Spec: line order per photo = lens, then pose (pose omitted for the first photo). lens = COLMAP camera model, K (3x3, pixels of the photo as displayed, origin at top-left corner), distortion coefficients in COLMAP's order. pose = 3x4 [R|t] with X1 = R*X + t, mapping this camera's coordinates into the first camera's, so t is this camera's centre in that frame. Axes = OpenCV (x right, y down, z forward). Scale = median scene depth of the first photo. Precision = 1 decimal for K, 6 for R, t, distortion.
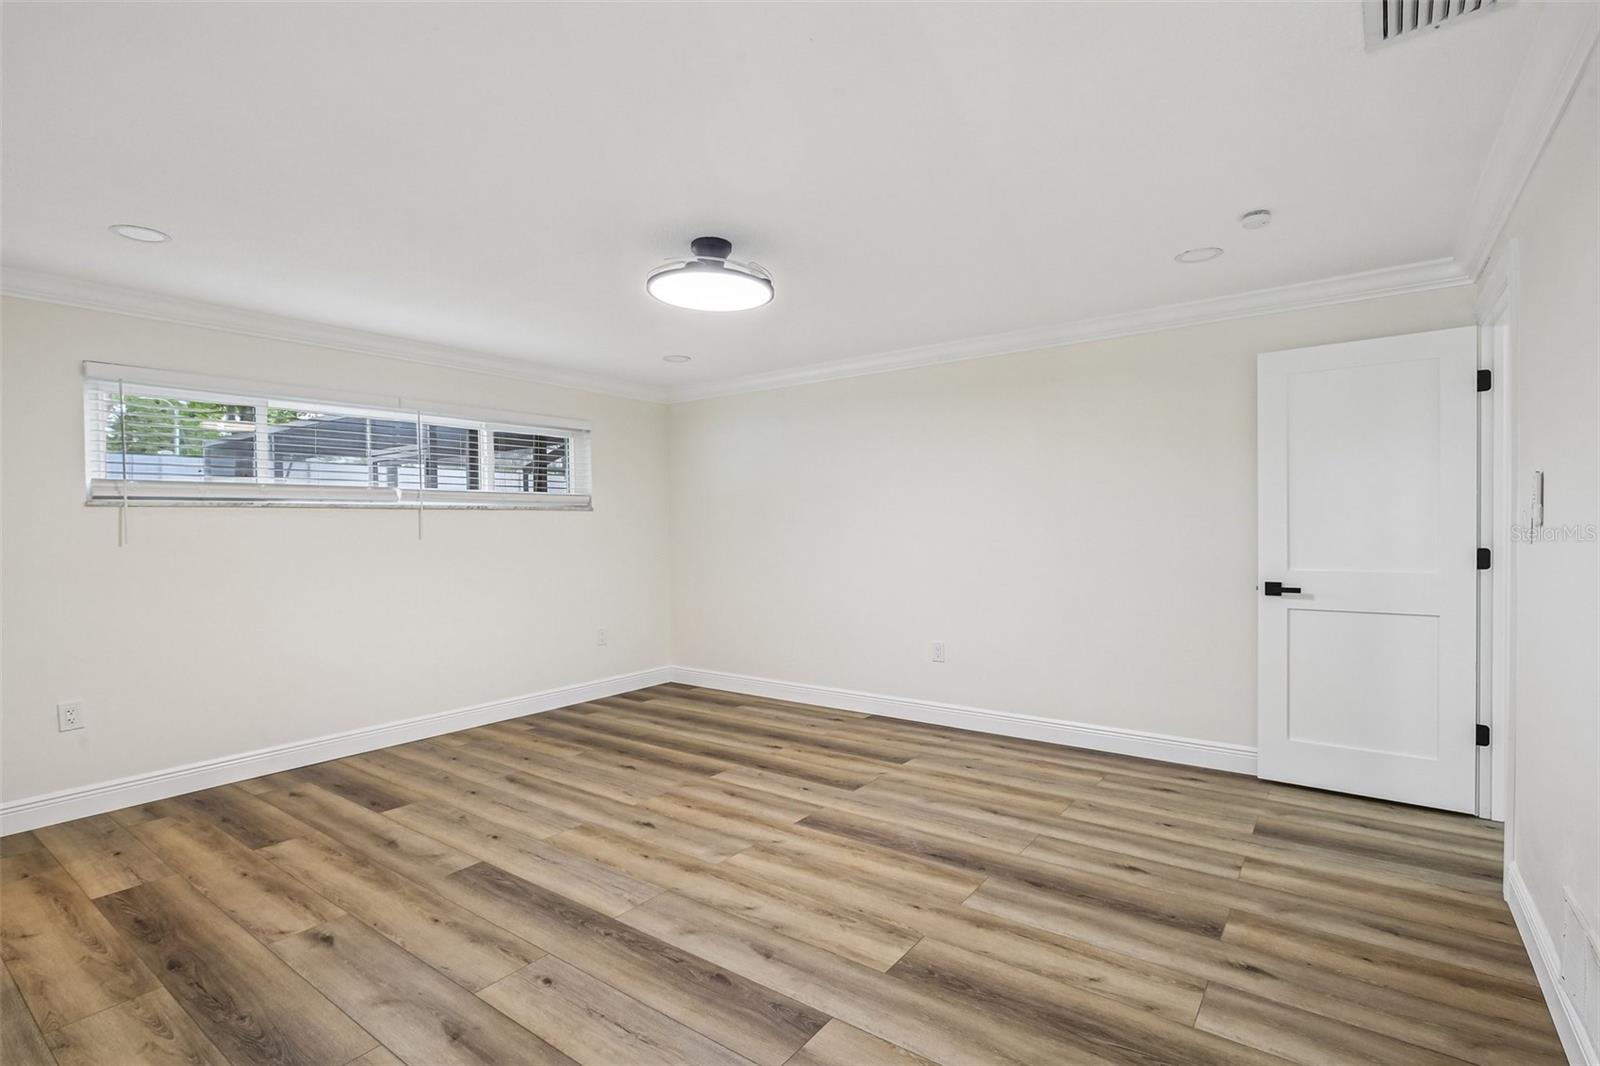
lens RADIAL K [[743.5, 0, 805.9], [0, 743.5, 530.8], [0, 0, 1]] dist [-0.007998, 0.001038]
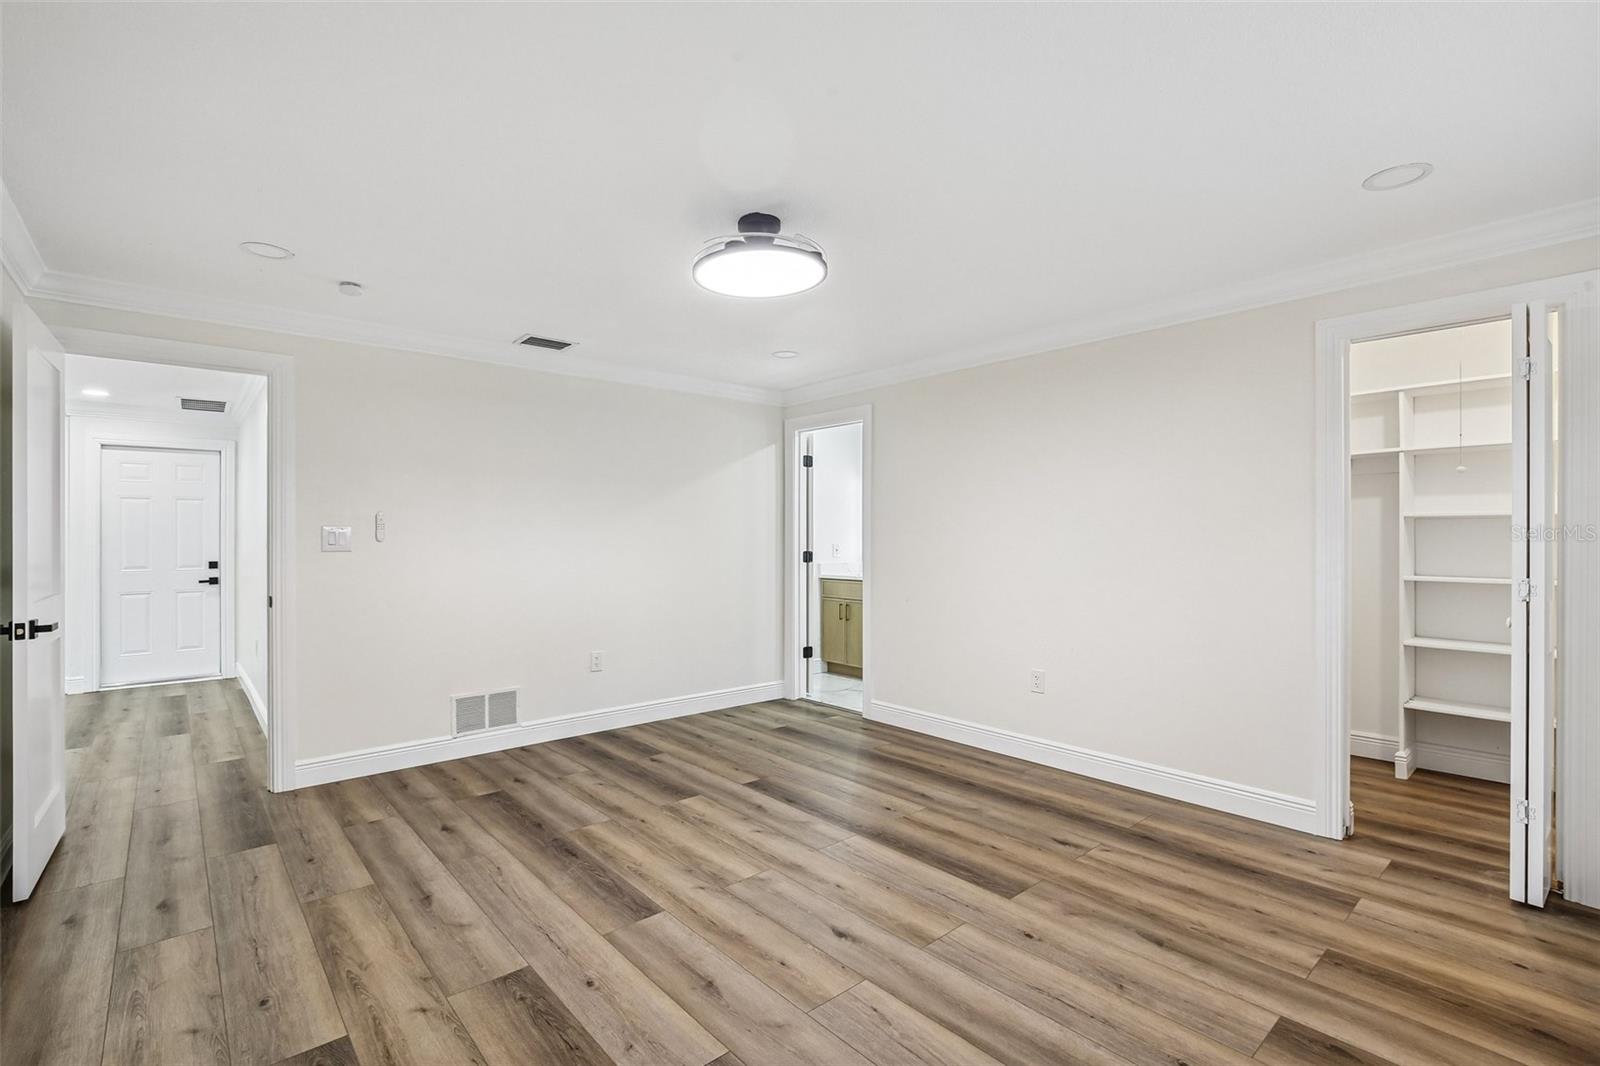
lens RADIAL K [[743.5, 0, 805.9], [0, 743.5, 530.8], [0, 0, 1]] dist [-0.007998, 0.001038]
pose [[-0.977102, 0.016189, 0.212153, -0.374297], [0.015057, 0.999862, -0.006949, -0.018654], [-0.212237, -0.003595, -0.977212, 1.894404]]
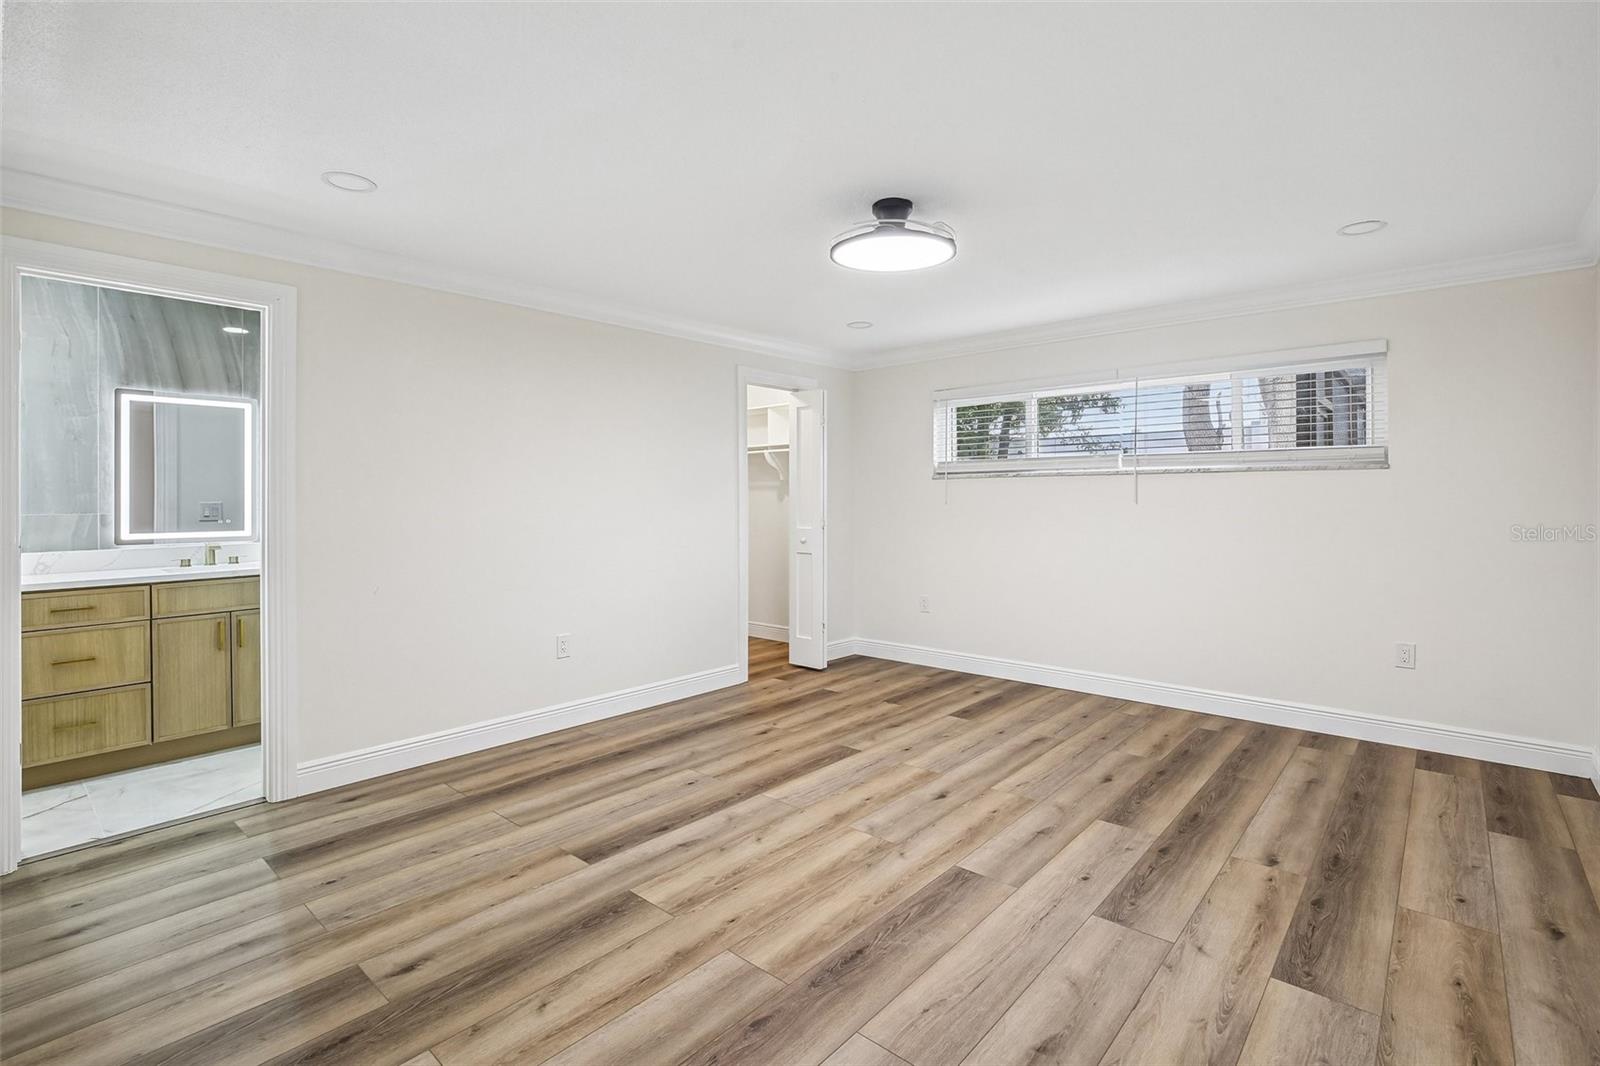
lens RADIAL K [[743.5, 0, 805.9], [0, 743.5, 530.8], [0, 0, 1]] dist [-0.007998, 0.001038]
pose [[-0.077180, 0.054882, -0.995506, 0.861472], [0.000667, 0.998486, 0.054995, -0.028478], [0.997017, 0.003581, -0.077099, 0.959105]]
